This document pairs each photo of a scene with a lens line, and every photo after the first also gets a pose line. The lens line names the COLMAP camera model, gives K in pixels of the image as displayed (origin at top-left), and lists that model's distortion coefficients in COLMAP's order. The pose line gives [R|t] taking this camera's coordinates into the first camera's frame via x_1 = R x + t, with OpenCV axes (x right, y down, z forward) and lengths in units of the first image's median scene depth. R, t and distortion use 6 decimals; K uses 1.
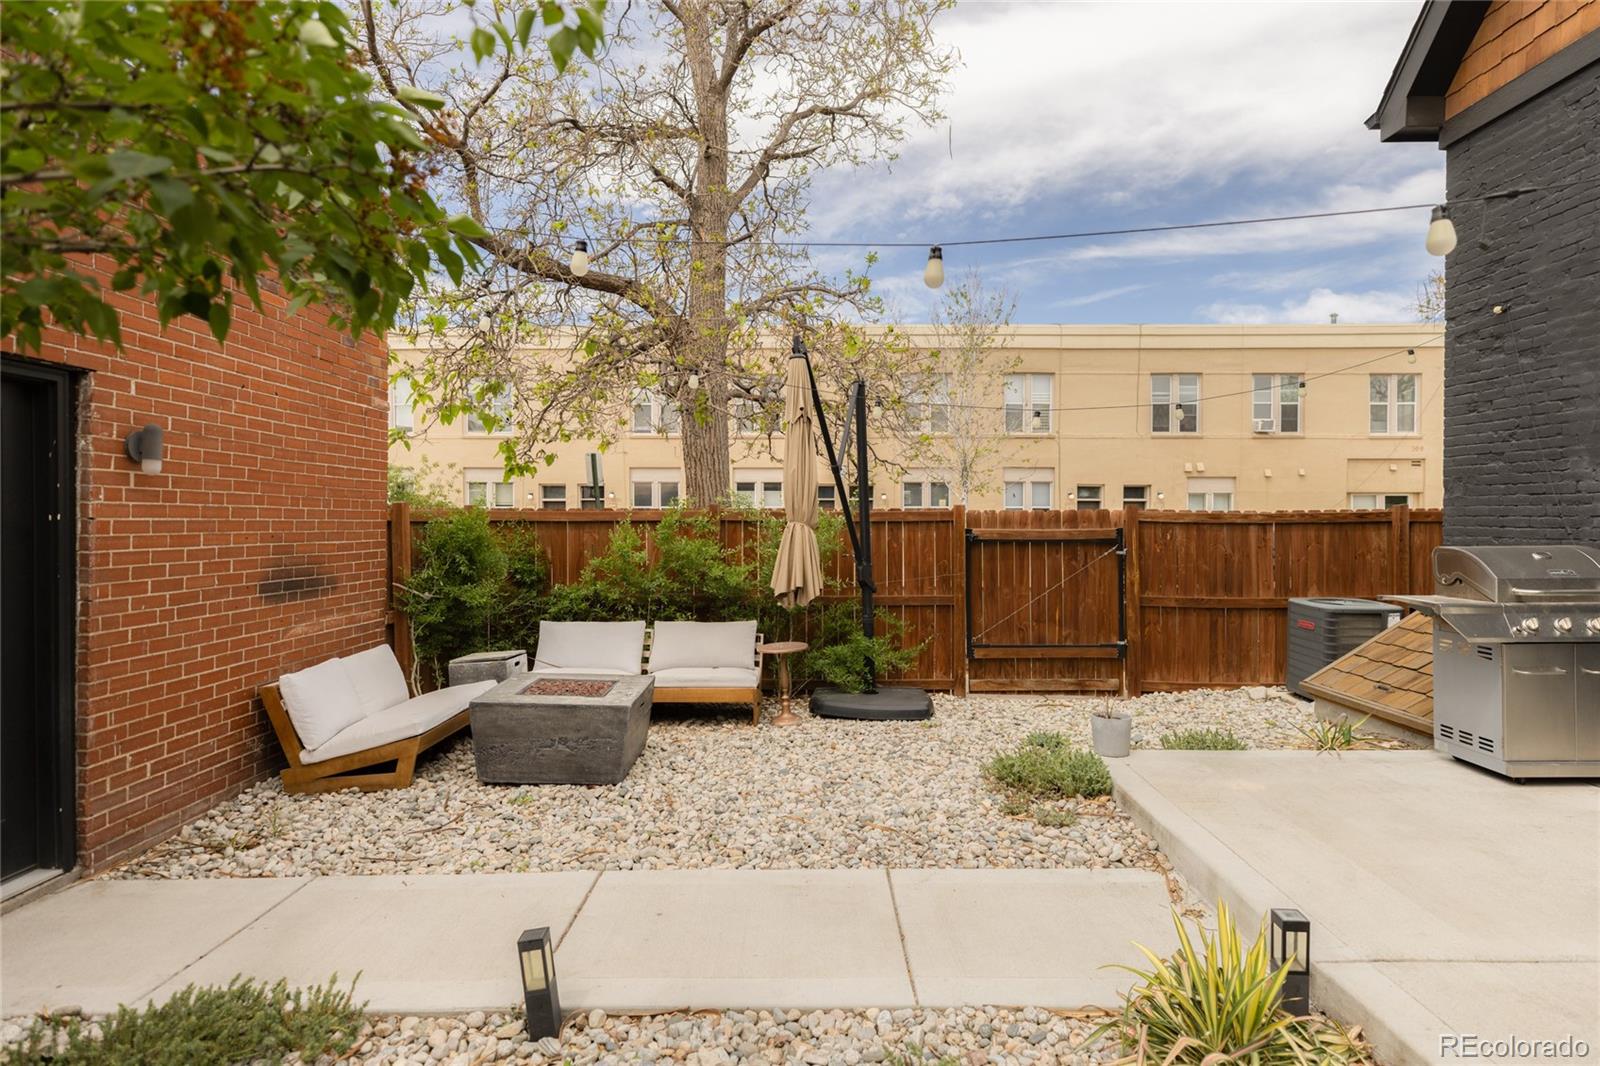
lens RADIAL K [[823.0, 0, 806.4], [0, 823.0, 532.3], [0, 0, 1]] dist [-0.000044, 0.000330]
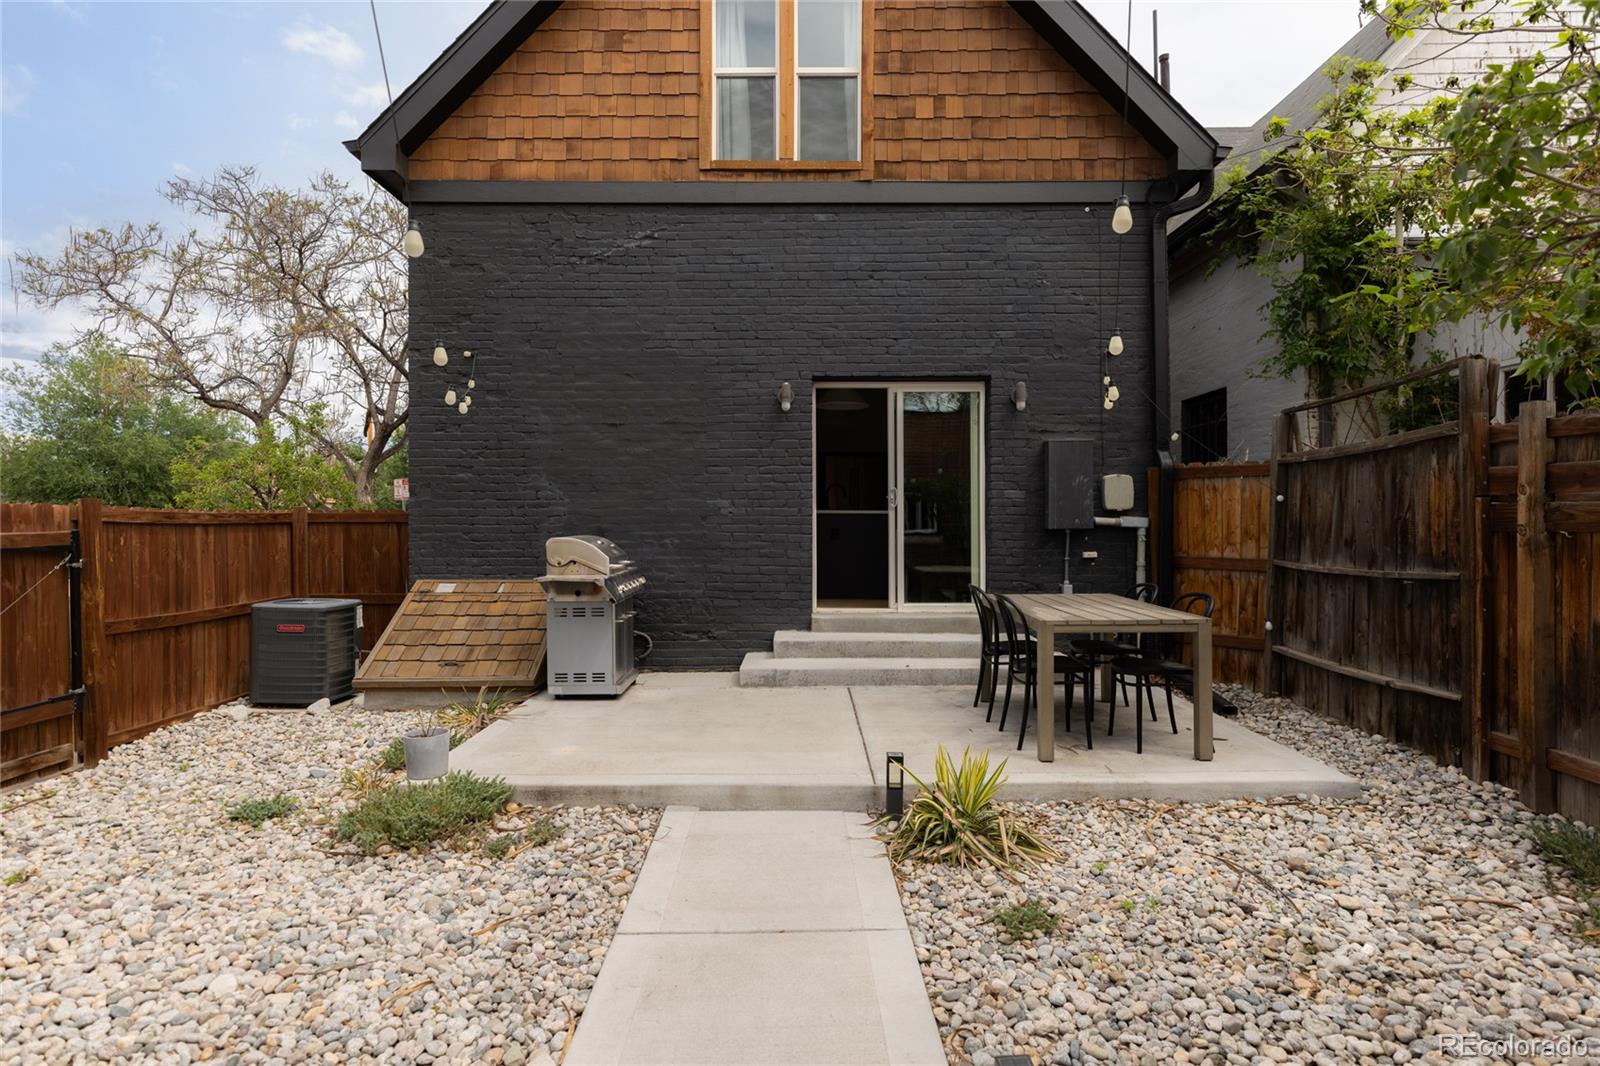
lens RADIAL K [[823.0, 0, 801.4], [0, 823.0, 525.5], [0, 0, 1]] dist [-0.000044, 0.000330]
pose [[0.021499, -0.000722, 0.999769, -0.410708], [0.021276, 0.999774, 0.000264, 0.005022], [-0.999542, 0.021265, 0.021510, 0.453403]]
